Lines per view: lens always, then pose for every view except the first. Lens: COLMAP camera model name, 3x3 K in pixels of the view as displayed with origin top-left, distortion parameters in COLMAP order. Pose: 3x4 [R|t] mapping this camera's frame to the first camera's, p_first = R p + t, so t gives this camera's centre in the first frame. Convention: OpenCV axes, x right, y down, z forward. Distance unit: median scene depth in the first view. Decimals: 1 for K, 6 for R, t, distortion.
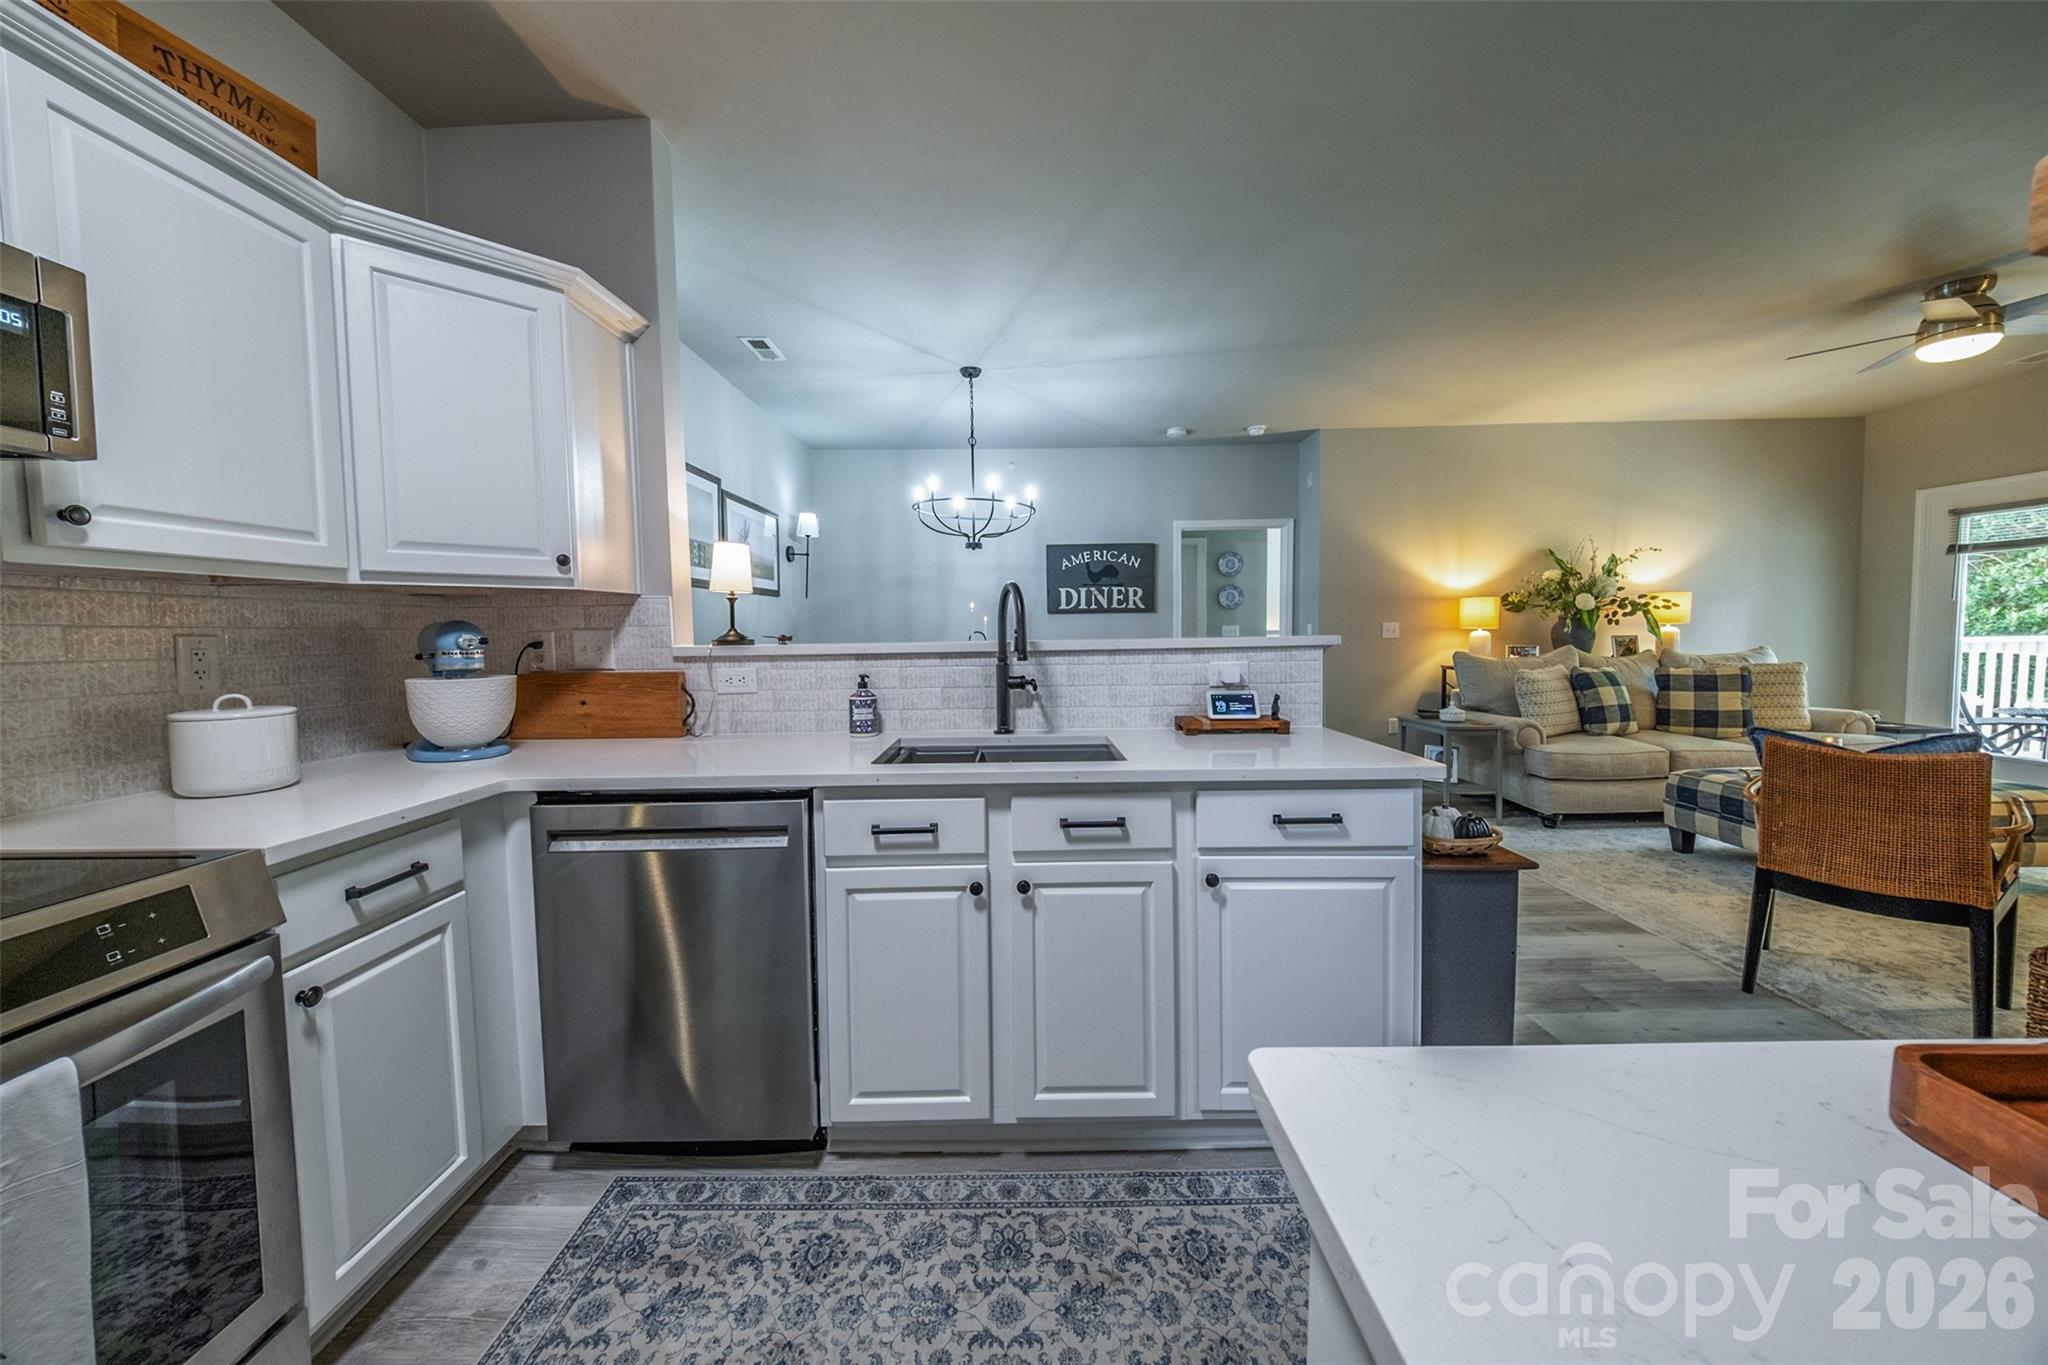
lens RADIAL K [[699.9, 0, 1015.4], [0, 699.9, 670.4], [0, 0, 1]] dist [-0.013104, -0.000104]
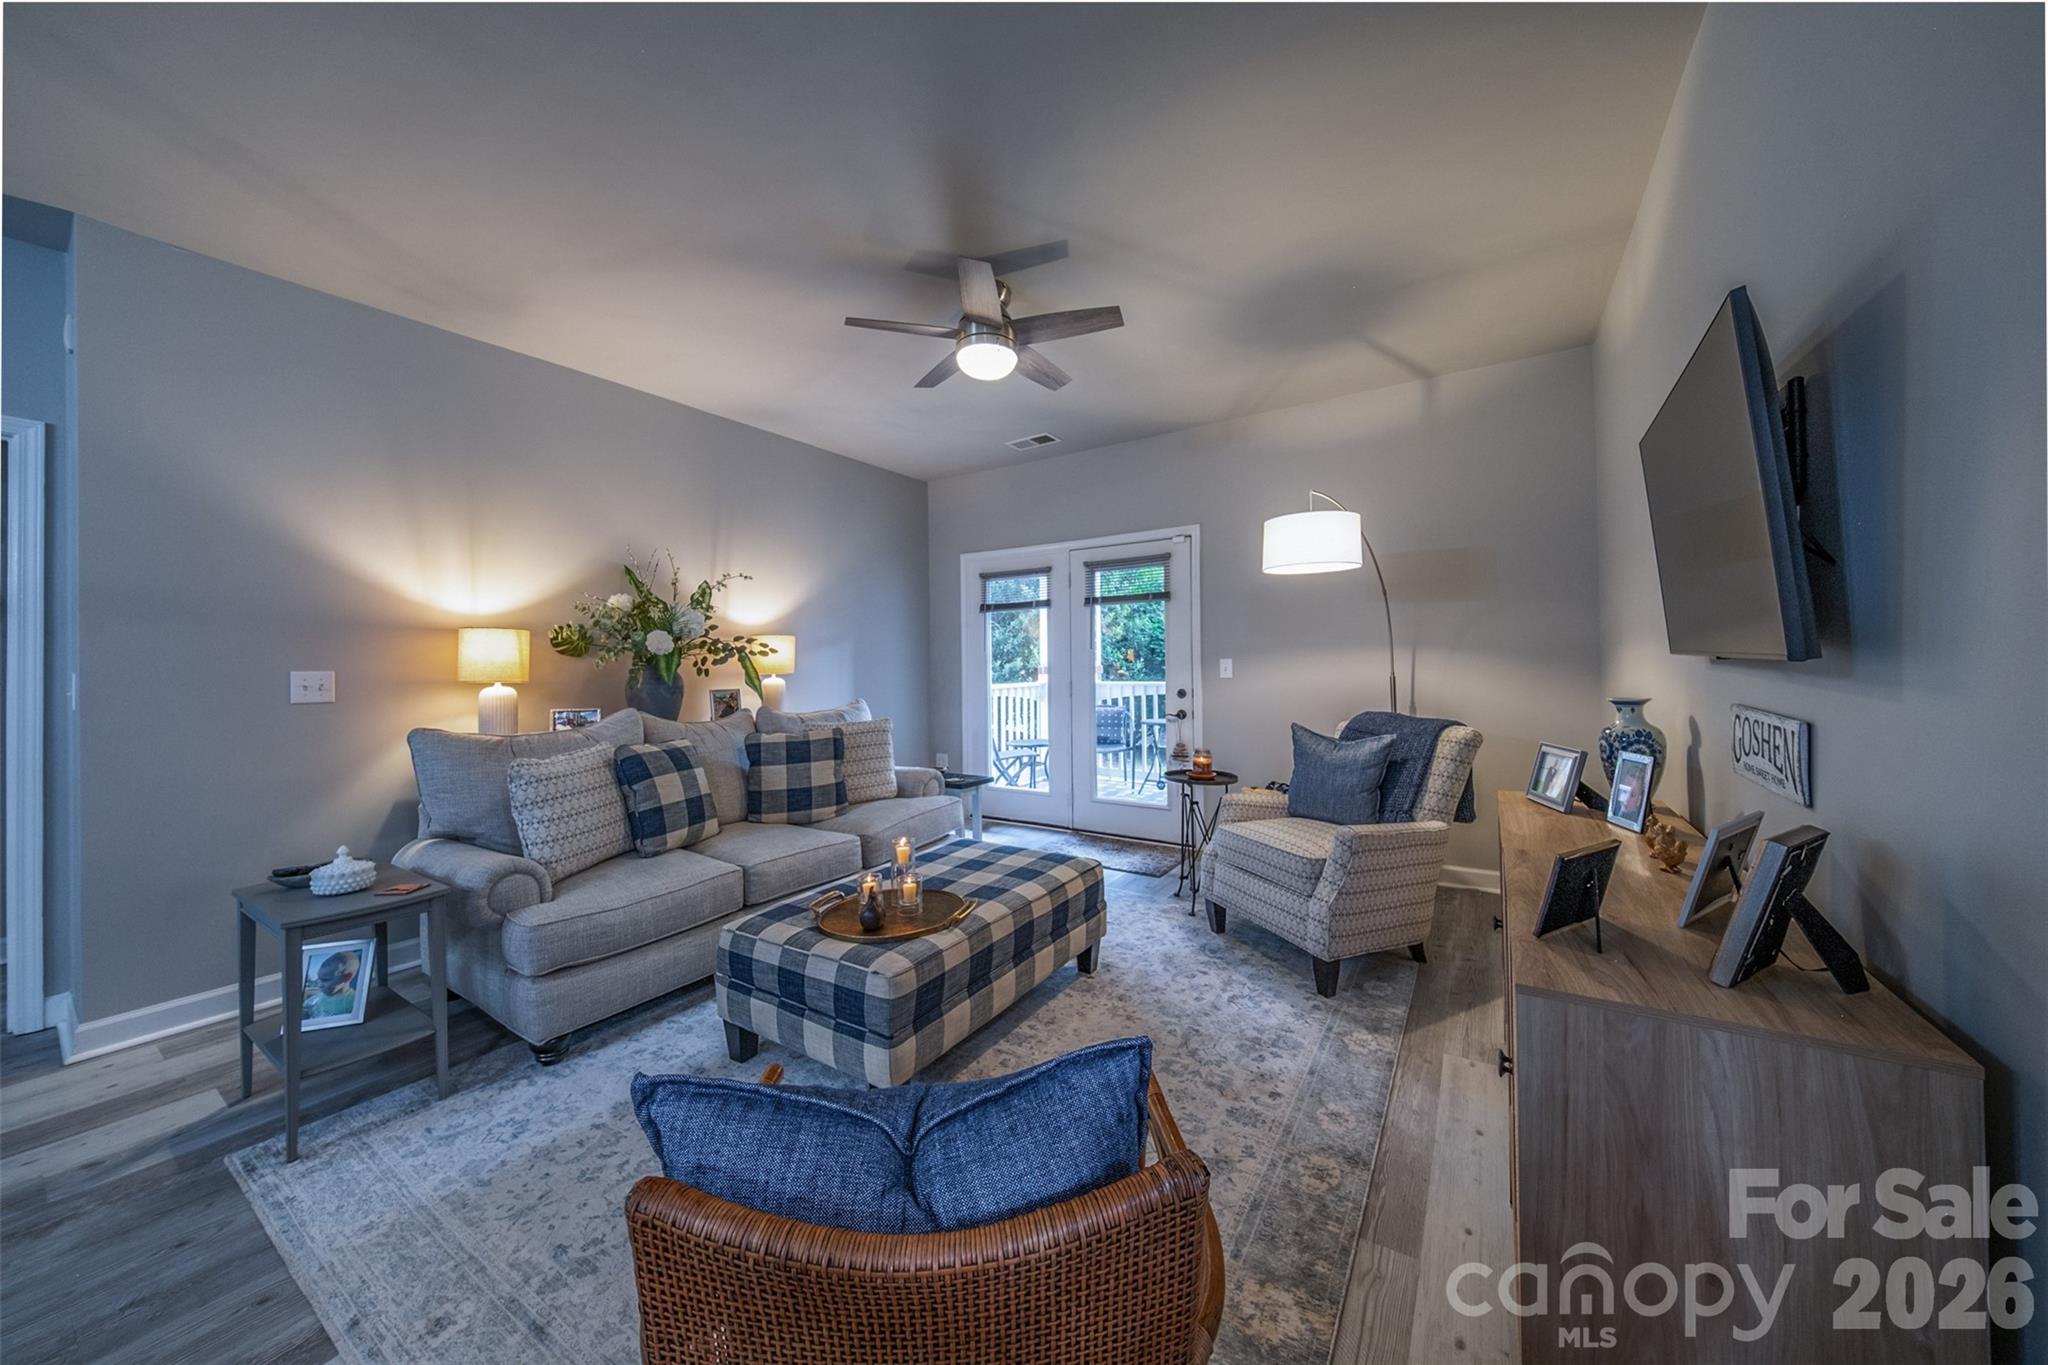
lens RADIAL K [[706.0, 0, 1032.7], [0, 706.0, 666.8], [0, 0, 1]] dist [0.000046, -0.000050]
pose [[0.522837, 0.008938, 0.852386, 0.418011], [0.050697, 0.997849, -0.041559, -0.027652], [-0.850924, 0.064942, 0.521259, 0.324584]]
